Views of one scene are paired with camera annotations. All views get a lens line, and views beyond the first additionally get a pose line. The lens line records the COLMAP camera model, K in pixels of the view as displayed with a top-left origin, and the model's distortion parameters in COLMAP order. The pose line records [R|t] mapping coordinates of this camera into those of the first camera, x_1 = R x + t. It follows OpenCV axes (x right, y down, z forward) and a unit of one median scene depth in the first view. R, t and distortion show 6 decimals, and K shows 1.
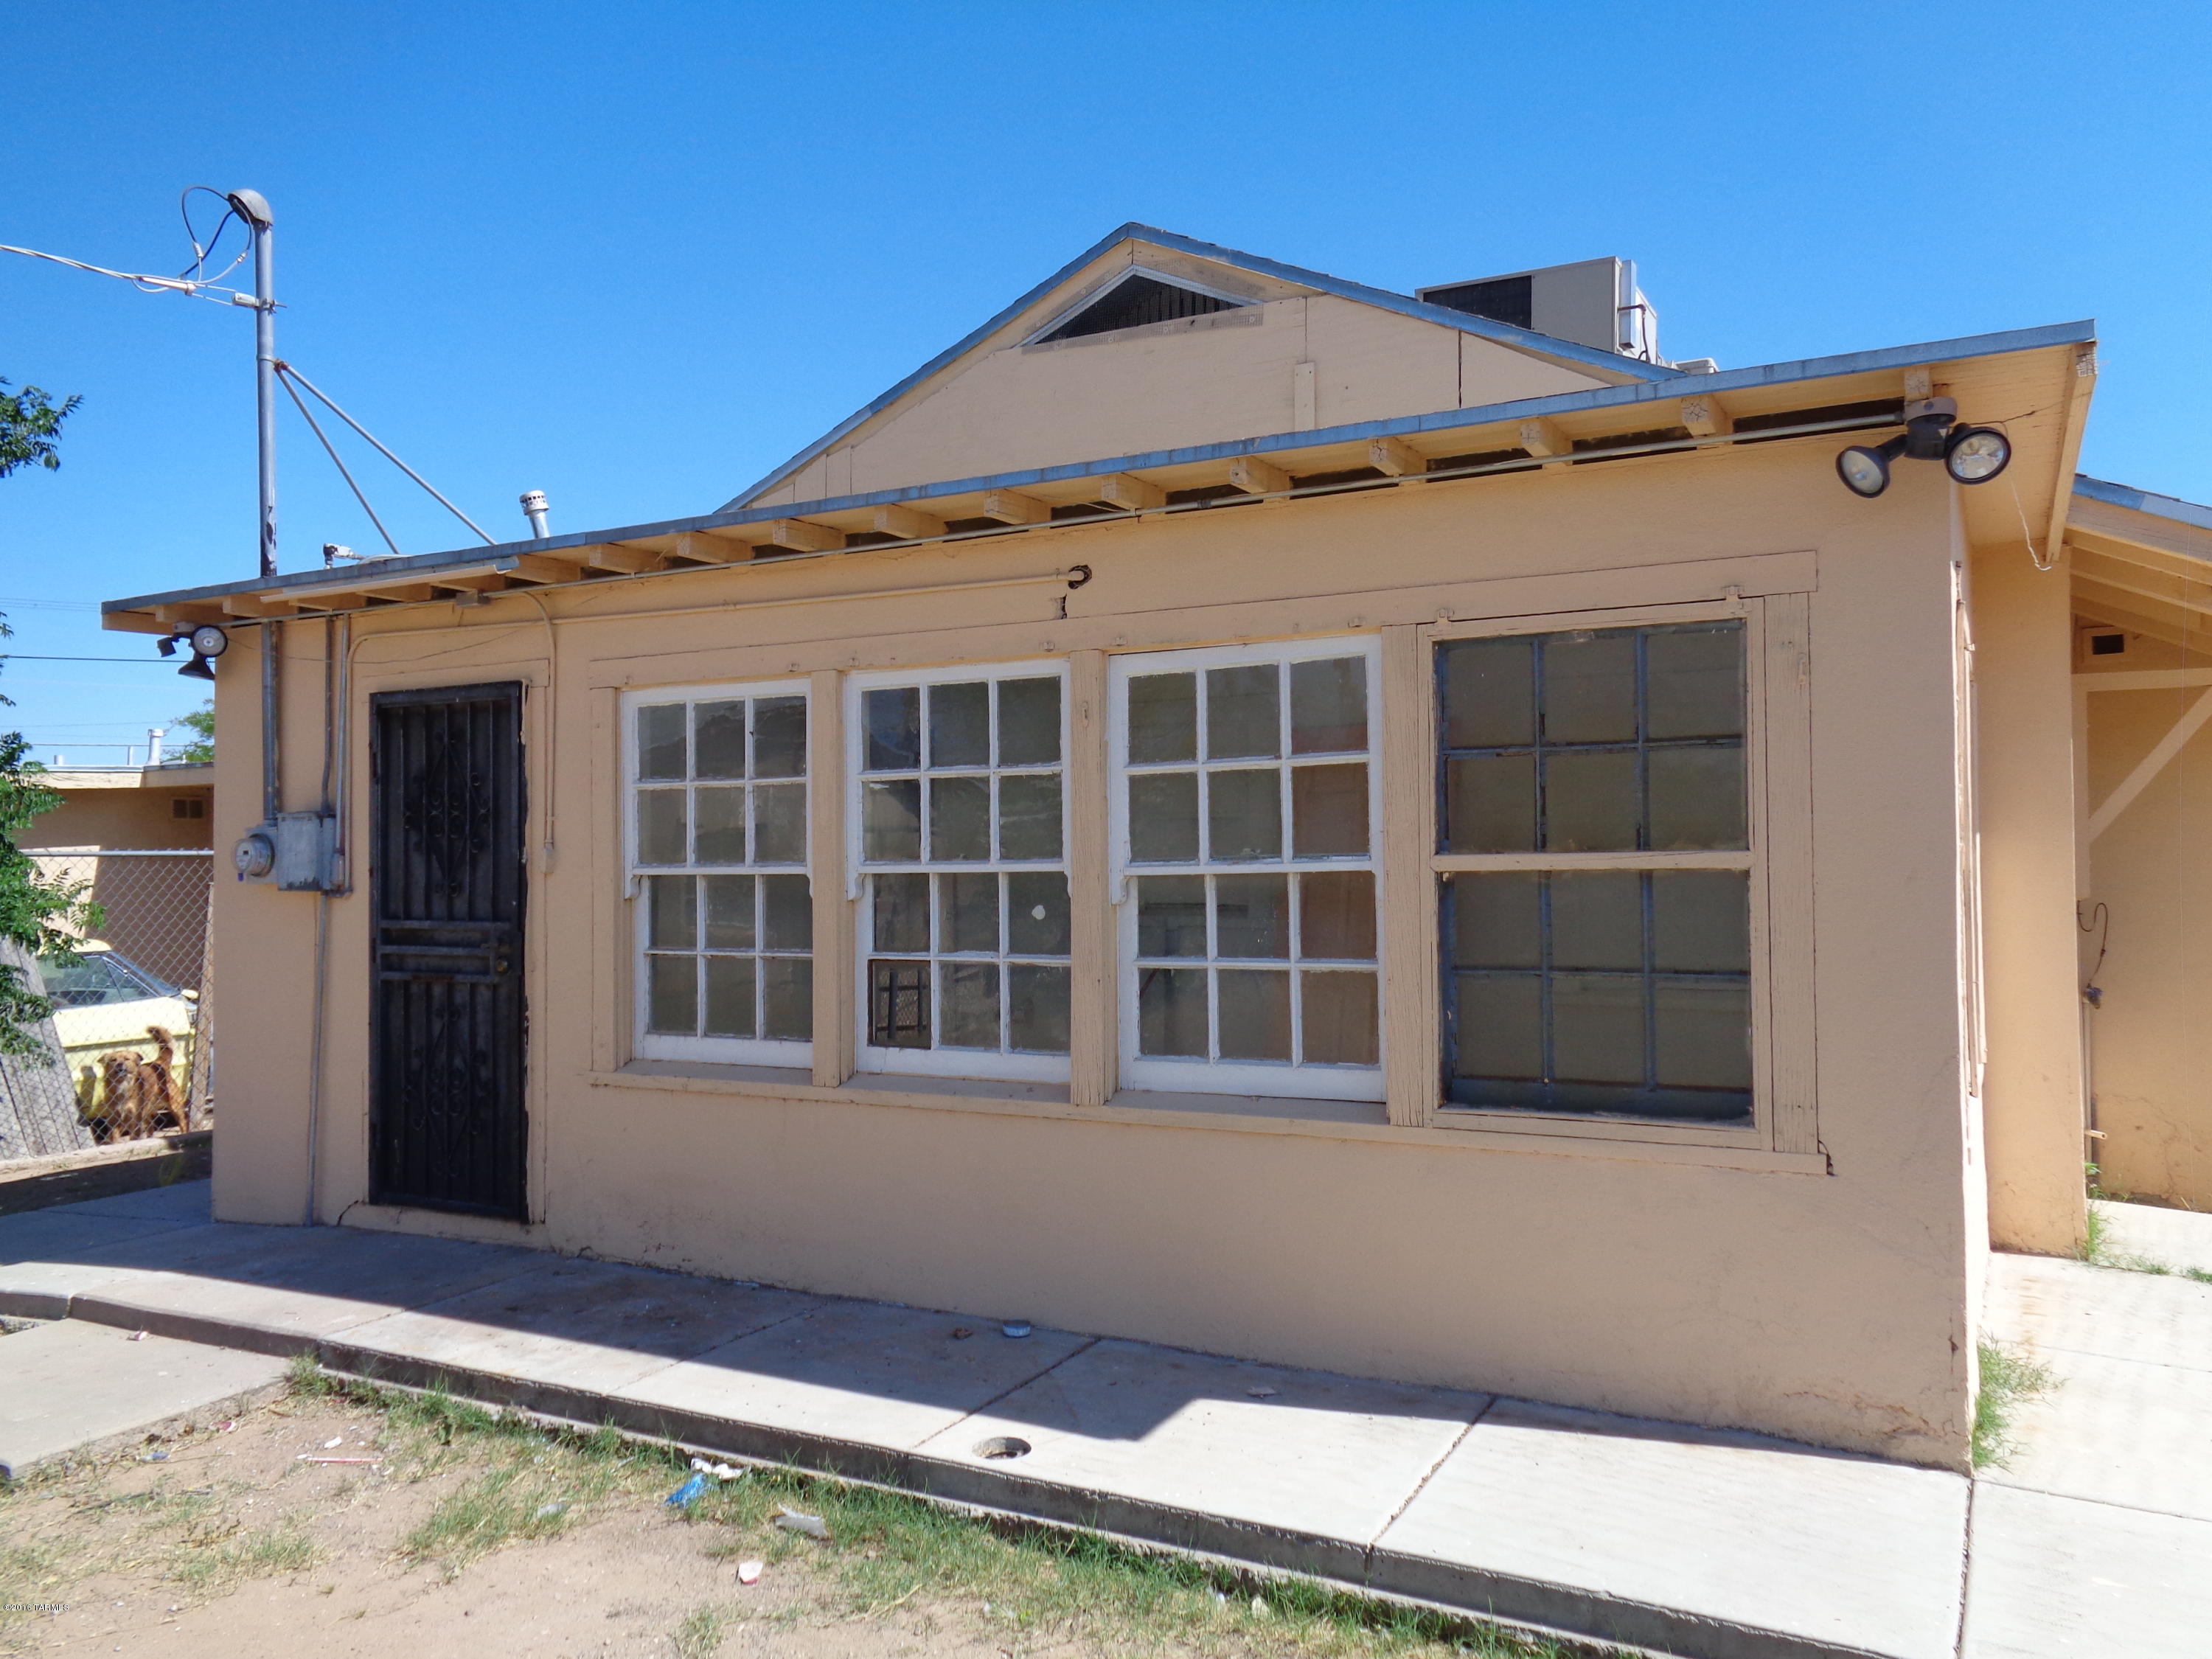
lens RADIAL K [[1669.5, 0, 1110.7], [0, 1669.5, 835.2], [0, 0, 1]] dist [0.007105, 0.006045]
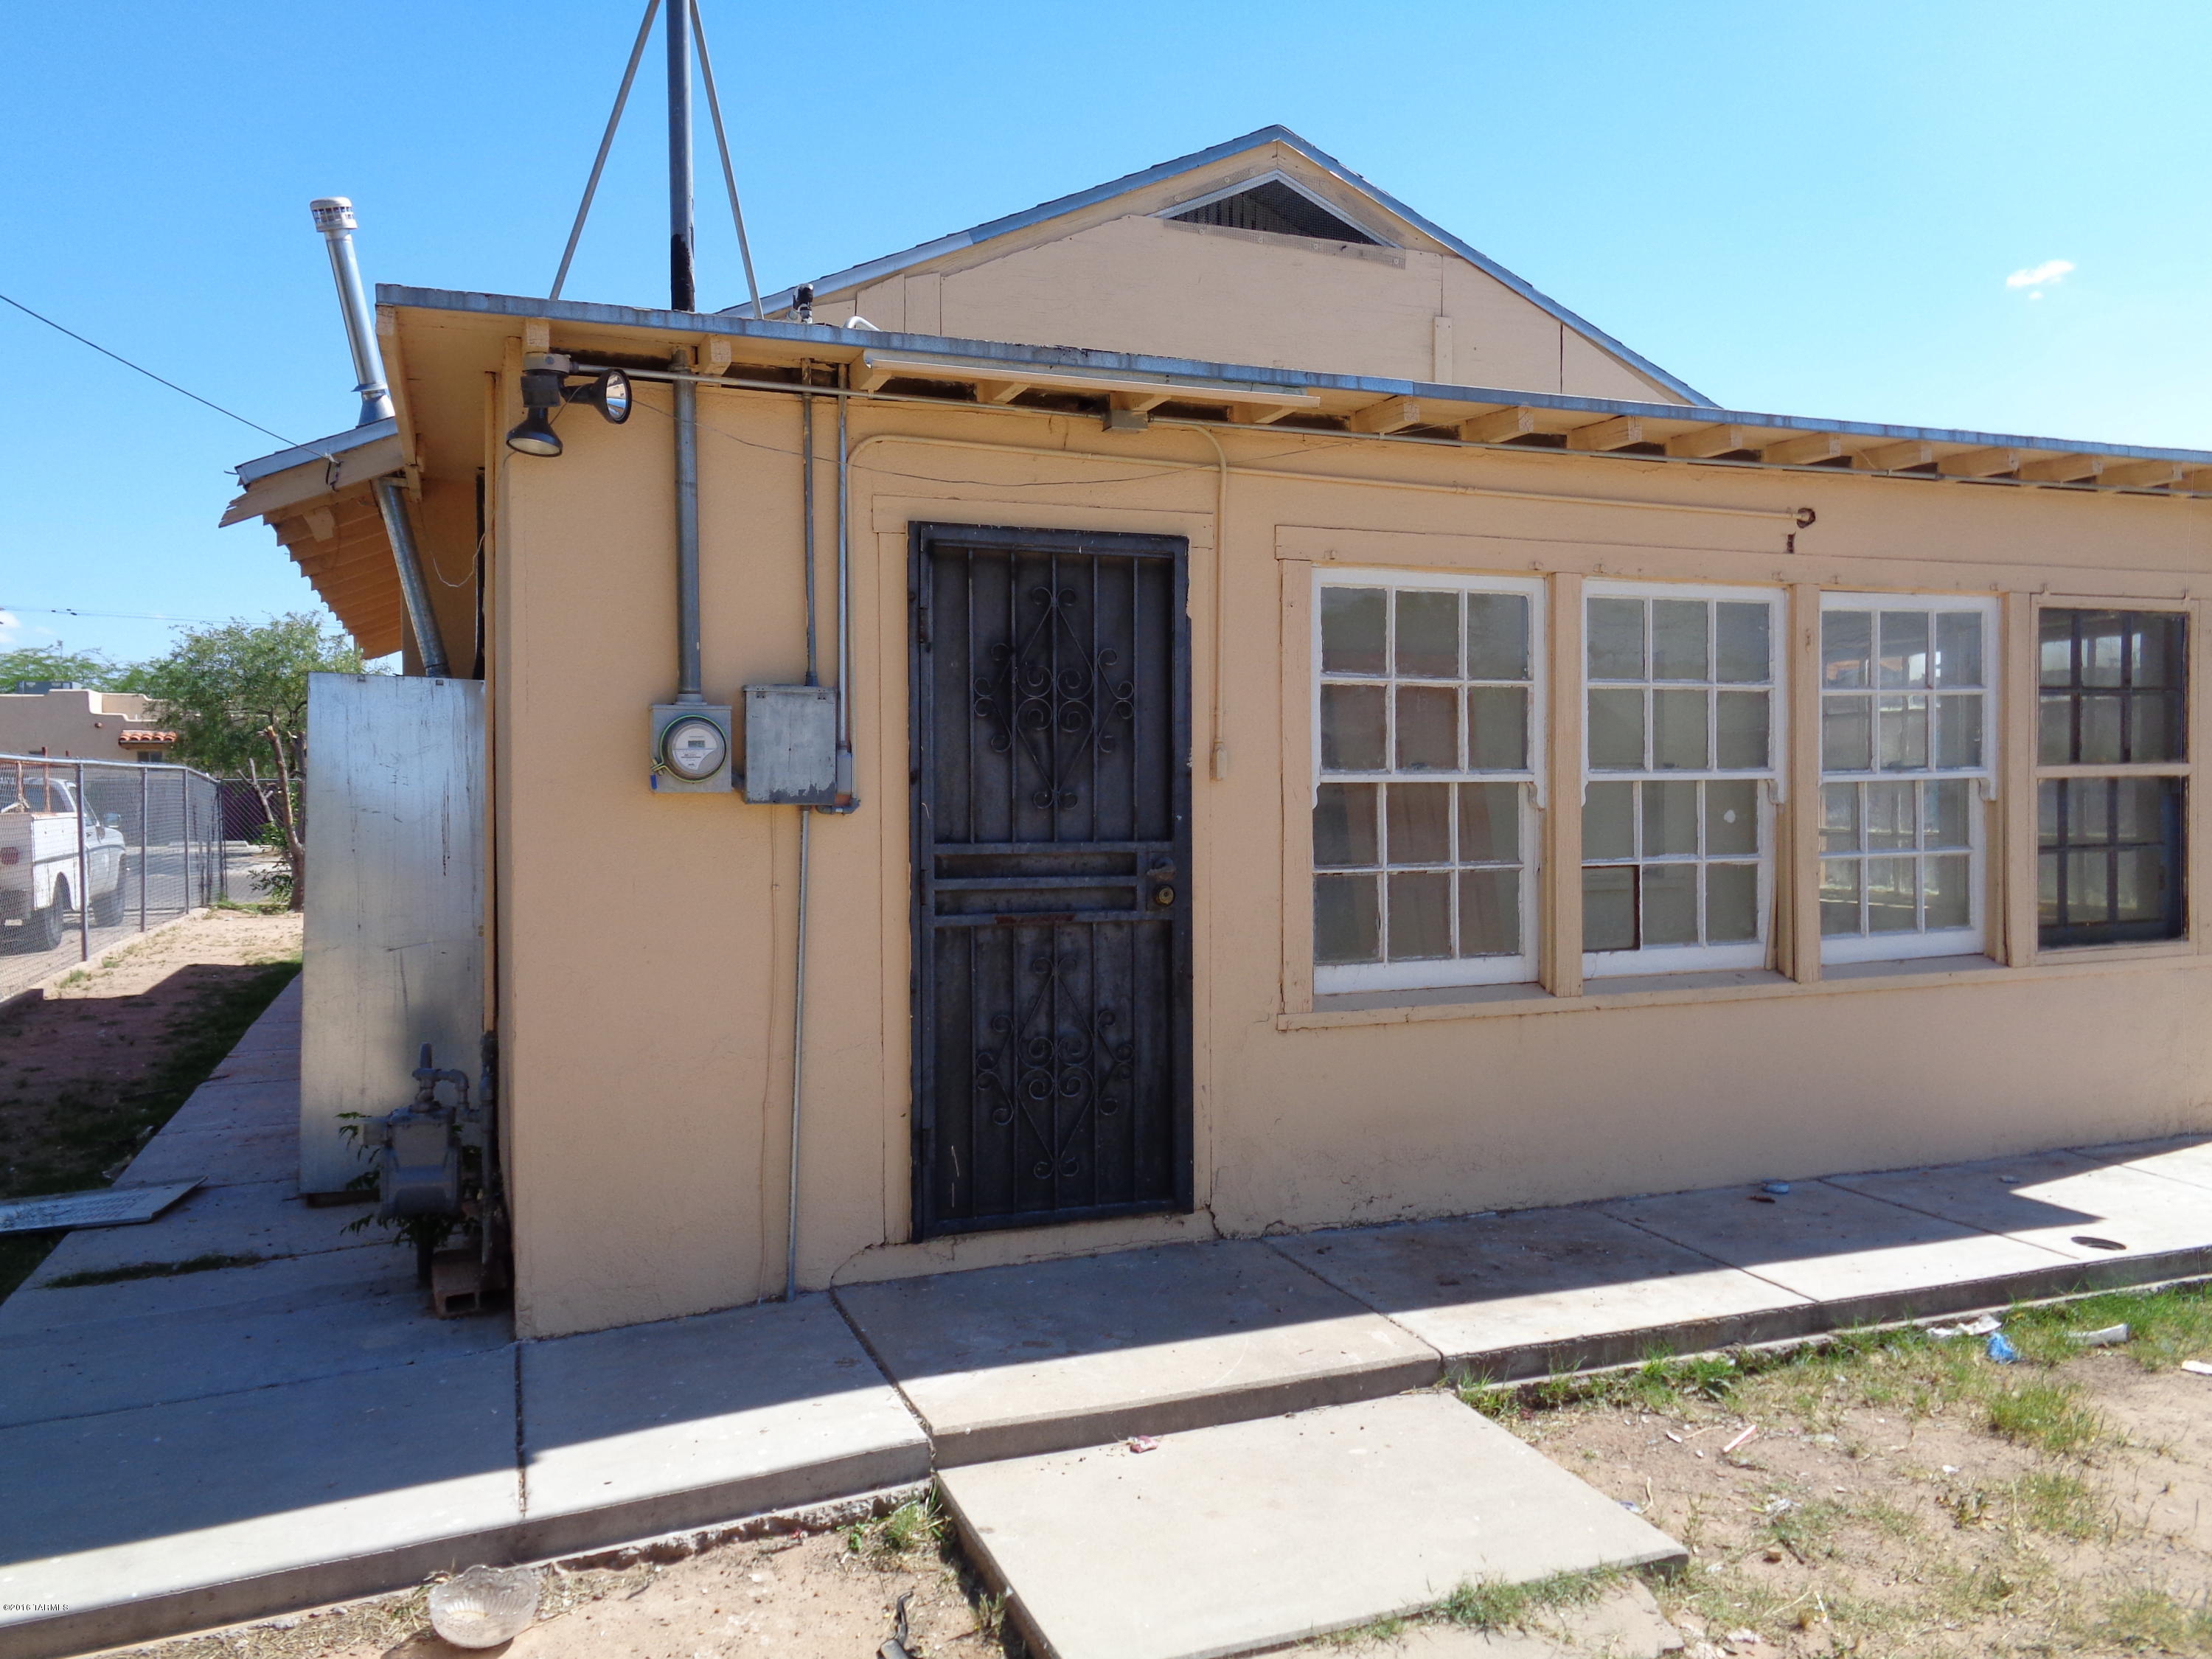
lens RADIAL K [[1666.2, 0, 1100.6], [0, 1666.2, 827.1], [0, 0, 1]] dist [0.000353, 0.003405]
pose [[0.649082, -0.017607, 0.760515, -1.042787], [-0.015338, 0.999226, 0.036224, 0.018518], [-0.760564, -0.035177, 0.648310, 0.545486]]
